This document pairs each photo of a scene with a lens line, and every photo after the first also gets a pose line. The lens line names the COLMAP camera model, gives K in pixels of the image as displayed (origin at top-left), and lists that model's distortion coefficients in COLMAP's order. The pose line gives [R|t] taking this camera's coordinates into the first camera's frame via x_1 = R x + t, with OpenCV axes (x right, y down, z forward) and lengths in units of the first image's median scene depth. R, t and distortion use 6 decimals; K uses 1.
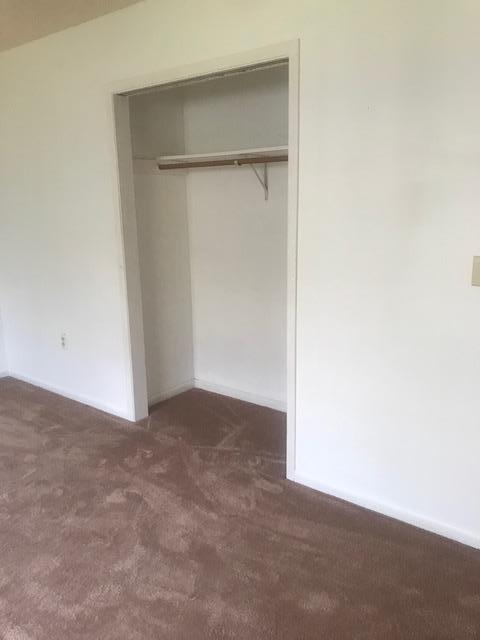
lens RADIAL K [[527.2, 0, 239.8], [0, 527.2, 319.2], [0, 0, 1]] dist [0.007309, 0.007532]
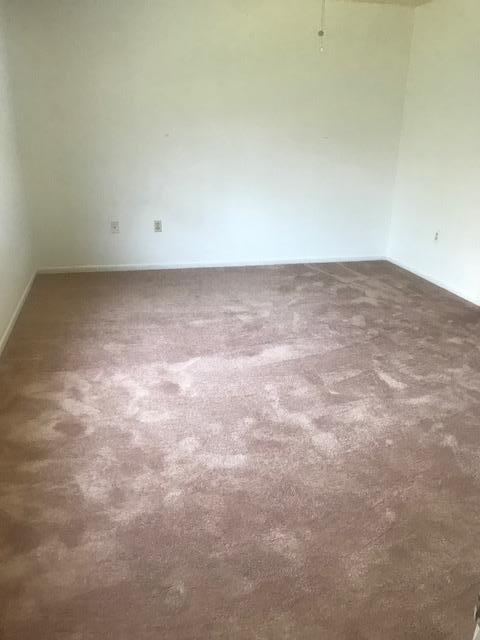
lens RADIAL K [[527.2, 0, 241.3], [0, 527.2, 319.9], [0, 0, 1]] dist [0.007309, 0.007532]
pose [[0.785175, 0.248606, -0.567182, 0.098011], [-0.172106, 0.967402, 0.185776, 0.119924], [0.594878, -0.048252, 0.802366, -0.452400]]
